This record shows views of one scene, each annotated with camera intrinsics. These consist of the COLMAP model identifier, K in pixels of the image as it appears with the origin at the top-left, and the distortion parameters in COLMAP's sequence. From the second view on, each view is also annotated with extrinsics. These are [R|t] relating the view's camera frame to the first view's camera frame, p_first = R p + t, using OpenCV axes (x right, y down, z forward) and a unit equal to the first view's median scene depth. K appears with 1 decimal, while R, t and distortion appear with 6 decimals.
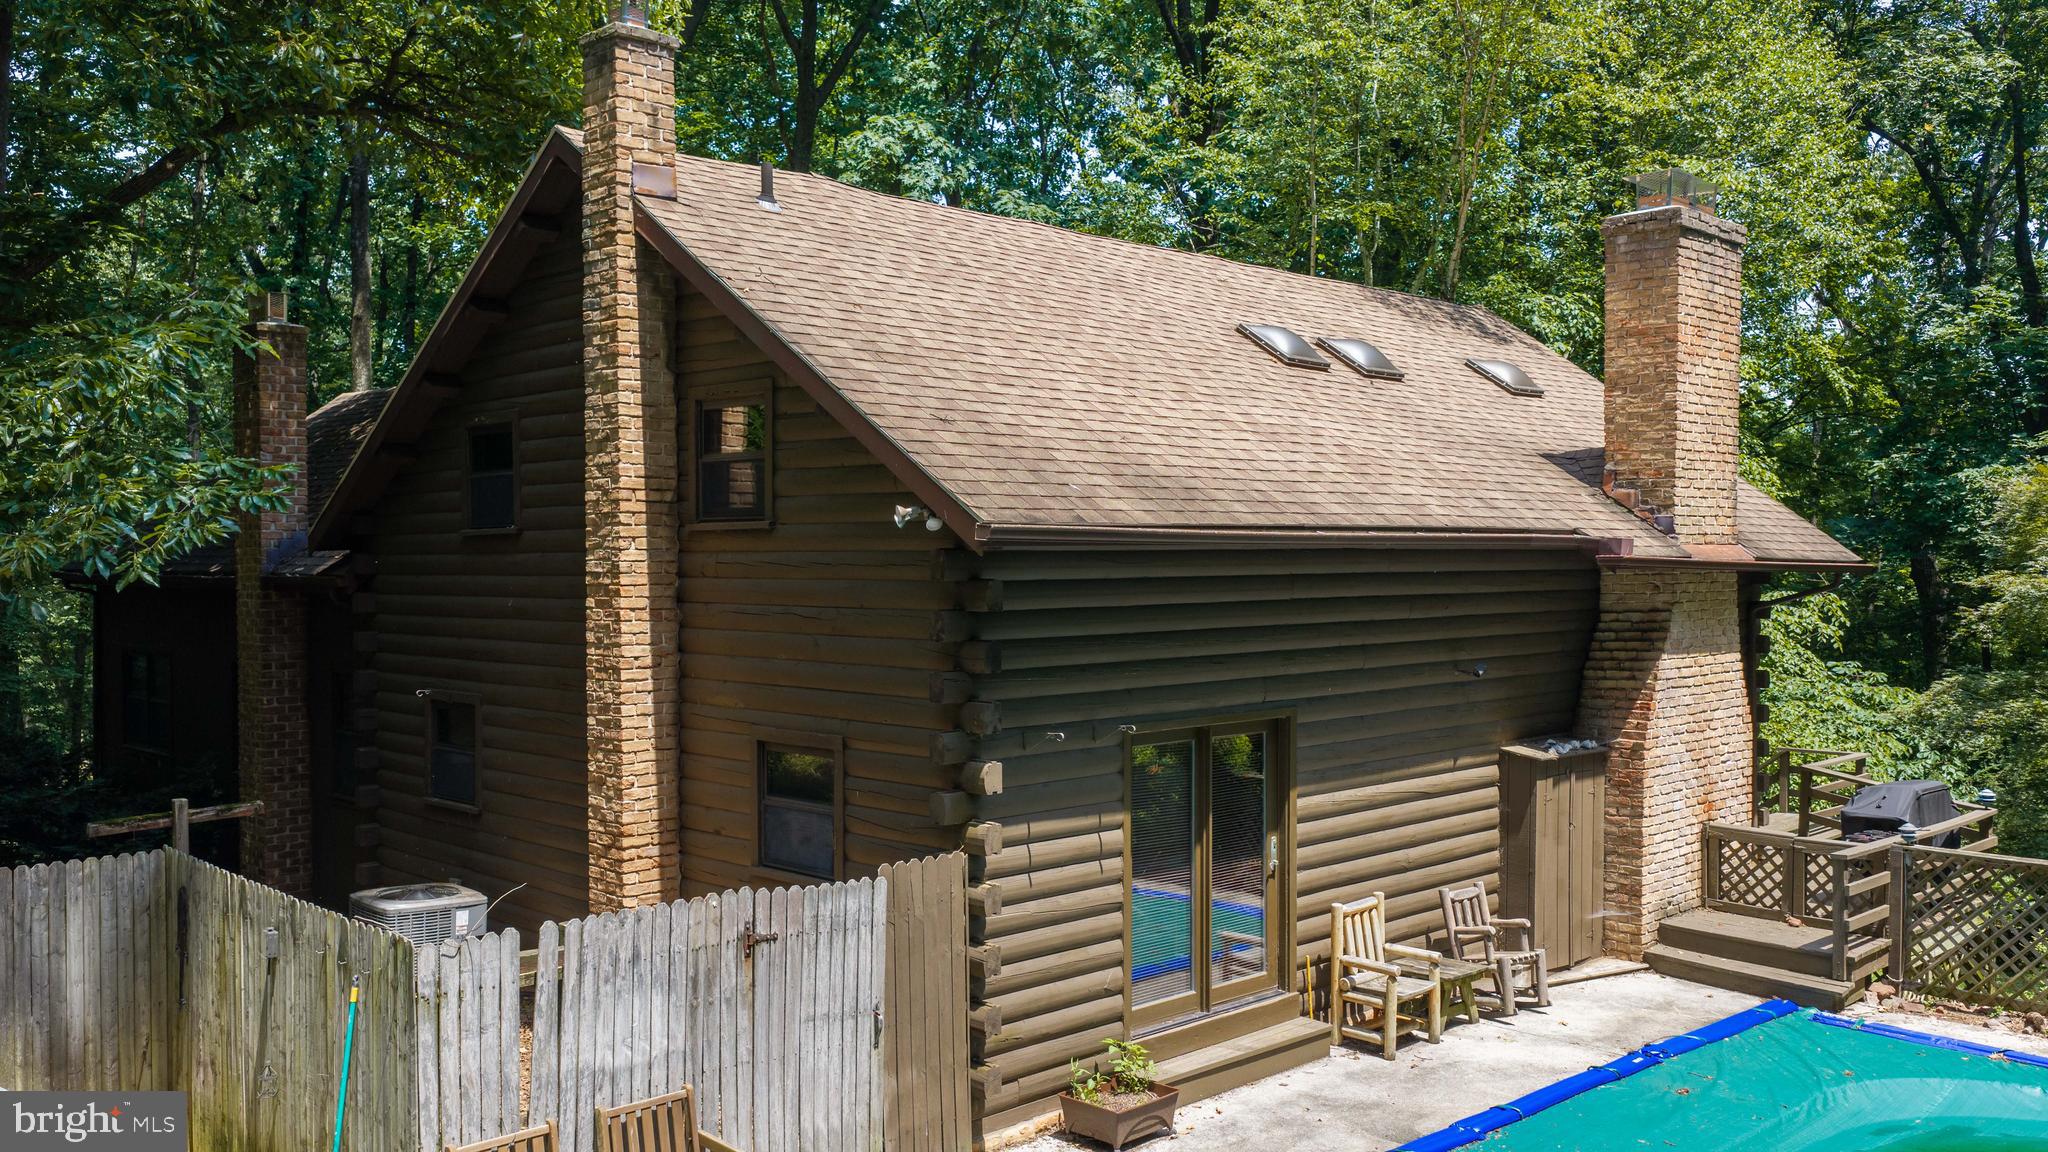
lens RADIAL K [[1709.9, 0, 1024.0], [0, 1709.9, 576.0], [0, 0, 1]] dist [0.013543, -0.048464]
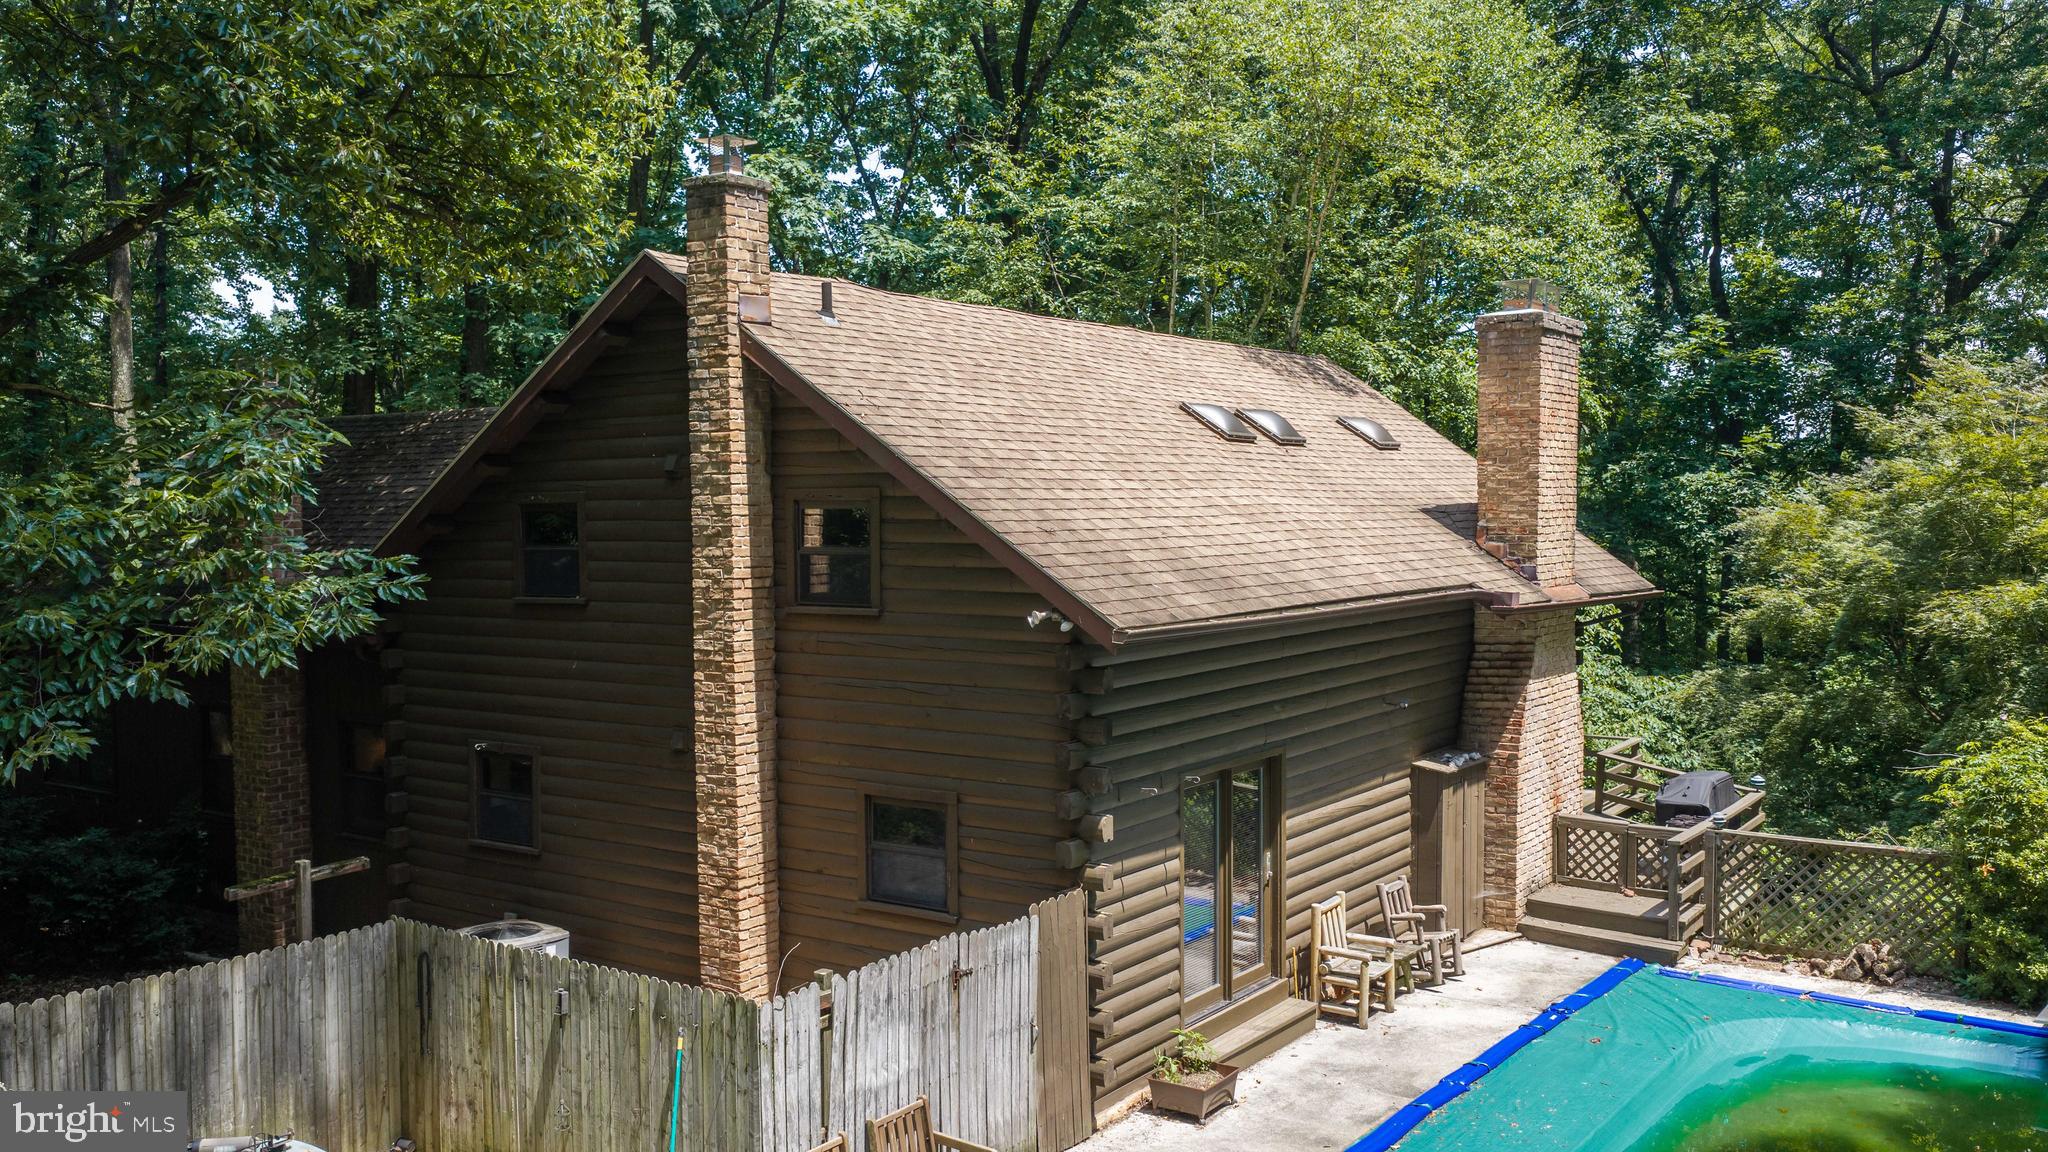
lens RADIAL K [[1709.9, 0, 1024.0], [0, 1709.9, 576.0], [0, 0, 1]] dist [0.013543, -0.048464]
pose [[0.983413, -0.014879, 0.180770, -0.244839], [0.009609, 0.999504, 0.029990, -0.083393], [-0.181127, -0.027756, 0.983068, -0.161749]]
